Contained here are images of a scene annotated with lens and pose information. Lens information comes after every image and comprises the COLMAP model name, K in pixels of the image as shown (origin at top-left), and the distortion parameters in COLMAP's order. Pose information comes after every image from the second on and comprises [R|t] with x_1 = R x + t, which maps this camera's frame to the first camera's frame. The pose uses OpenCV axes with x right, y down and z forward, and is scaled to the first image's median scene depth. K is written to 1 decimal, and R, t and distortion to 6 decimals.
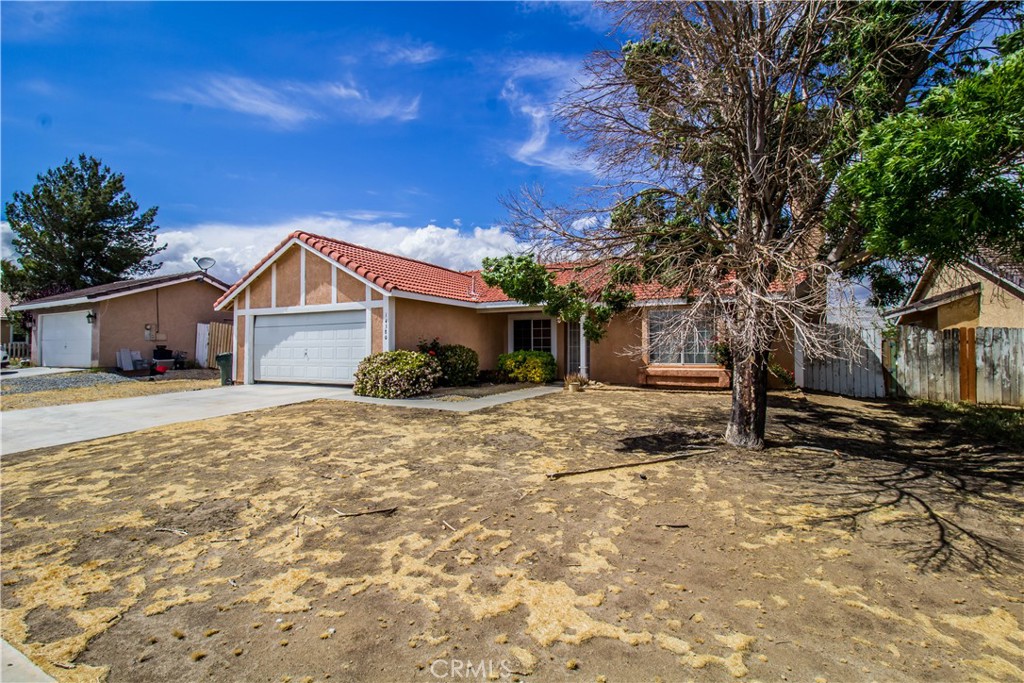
lens RADIAL K [[480.9, 0, 514.4], [0, 480.9, 341.6], [0, 0, 1]] dist [-0.010738, -0.000668]
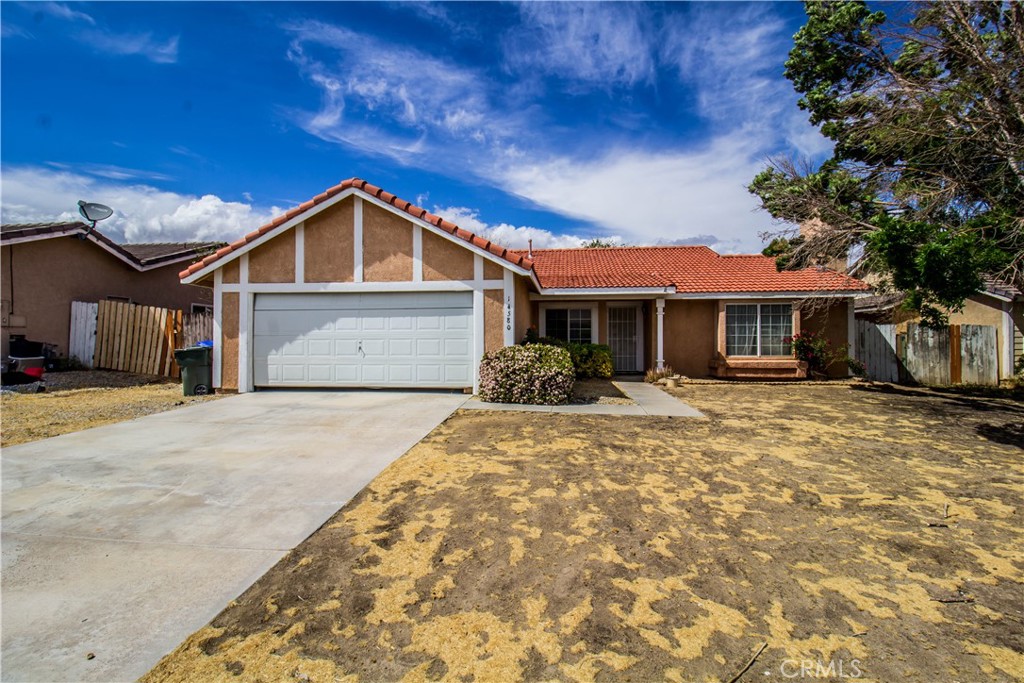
lens RADIAL K [[480.9, 0, 509.4], [0, 480.9, 342.2], [0, 0, 1]] dist [-0.010738, -0.000668]
pose [[0.927959, -0.000997, 0.372680, -0.521013], [-0.007526, 0.999742, 0.021412, -0.001107], [-0.372606, -0.022674, 0.927713, 0.244366]]
